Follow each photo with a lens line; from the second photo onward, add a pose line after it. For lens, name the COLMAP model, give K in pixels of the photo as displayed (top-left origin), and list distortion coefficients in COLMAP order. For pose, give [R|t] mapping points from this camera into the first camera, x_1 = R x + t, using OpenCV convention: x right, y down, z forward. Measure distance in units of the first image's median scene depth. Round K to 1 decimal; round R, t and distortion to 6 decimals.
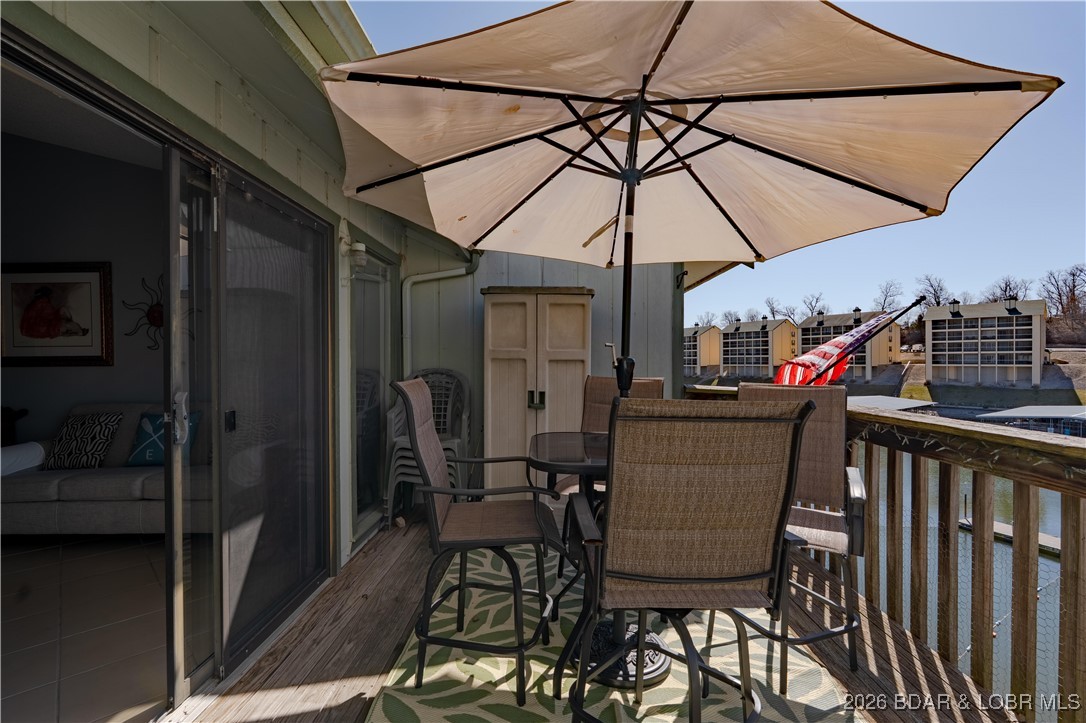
lens RADIAL K [[485.3, 0, 544.2], [0, 485.3, 365.3], [0, 0, 1]] dist [0.000262, -0.000715]
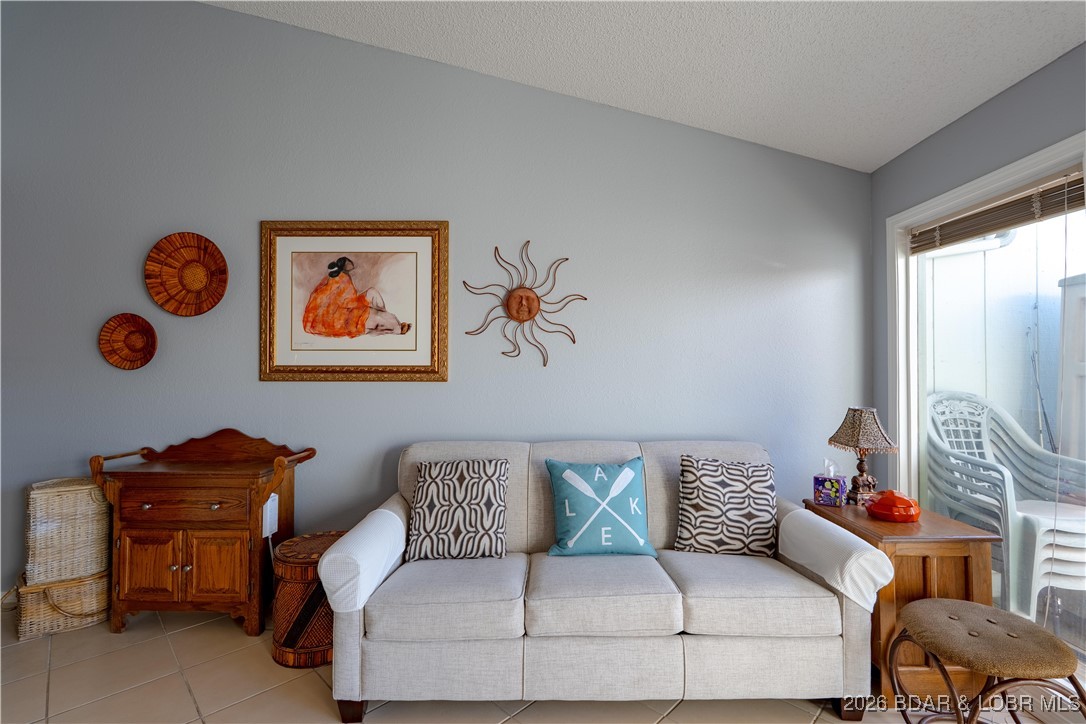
lens RADIAL K [[476.6, 0, 542.4], [0, 476.6, 363.7], [0, 0, 1]] dist [-0.003969, 0.000500]
pose [[0.999833, 0.010339, 0.015039, -0.936061], [-0.009881, 0.999494, -0.030218, -0.005273], [-0.015344, 0.030065, 0.999430, 0.440470]]
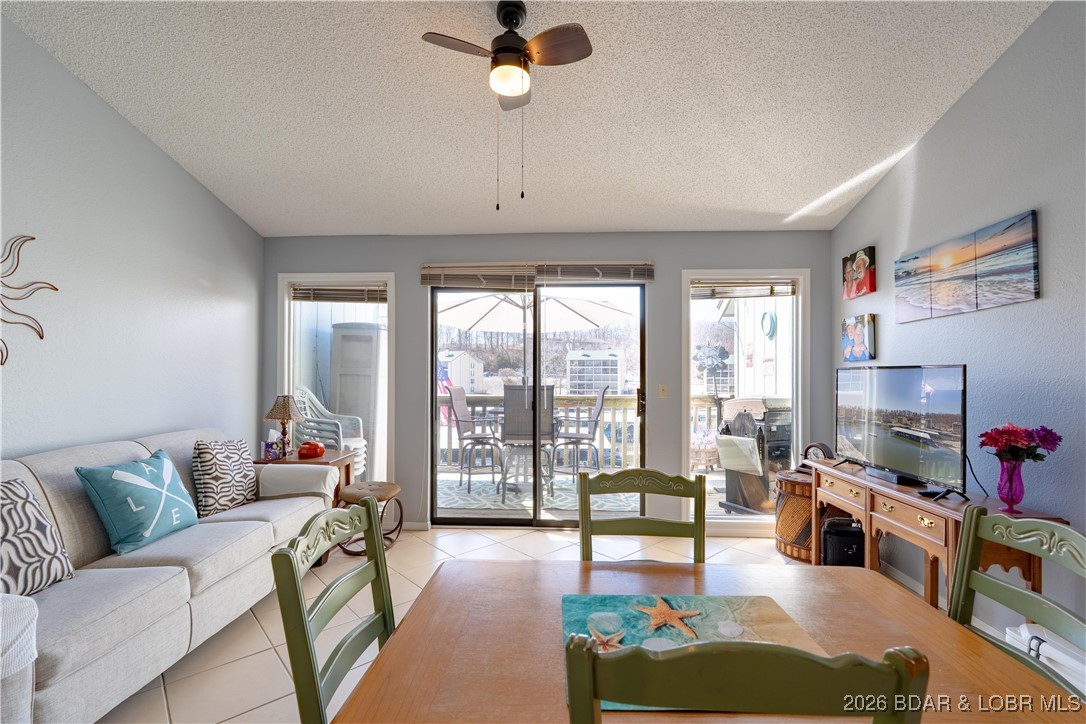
lens RADIAL K [[479.2, 0, 542.2], [0, 479.2, 369.1], [0, 0, 1]] dist [-0.004210, -0.000261]
pose [[0.038862, 0.018447, 0.999074, -1.509058], [0.008568, 0.999787, -0.018794, -0.001385], [-0.999208, 0.009290, 0.038696, 0.489338]]
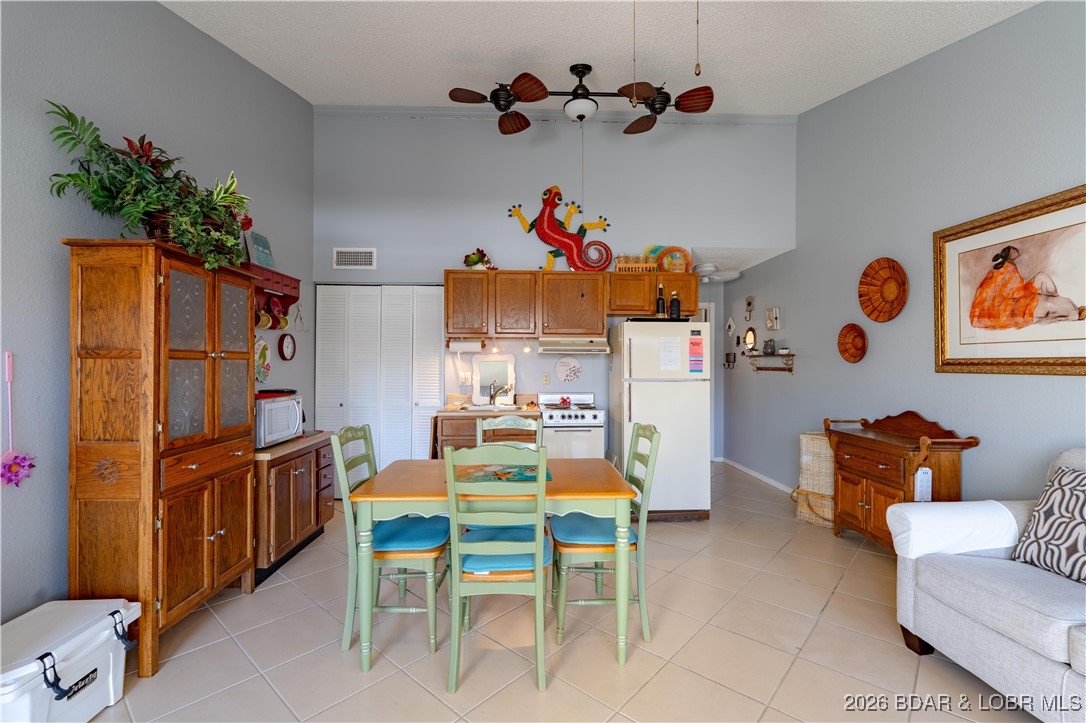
lens RADIAL K [[476.6, 0, 542.4], [0, 476.6, 363.2], [0, 0, 1]] dist [-0.003969, 0.000500]
pose [[0.060935, 0.006870, -0.998118, -0.545598], [-0.011224, 0.999918, 0.006197, -0.010486], [0.998079, 0.010825, 0.061007, 0.436511]]
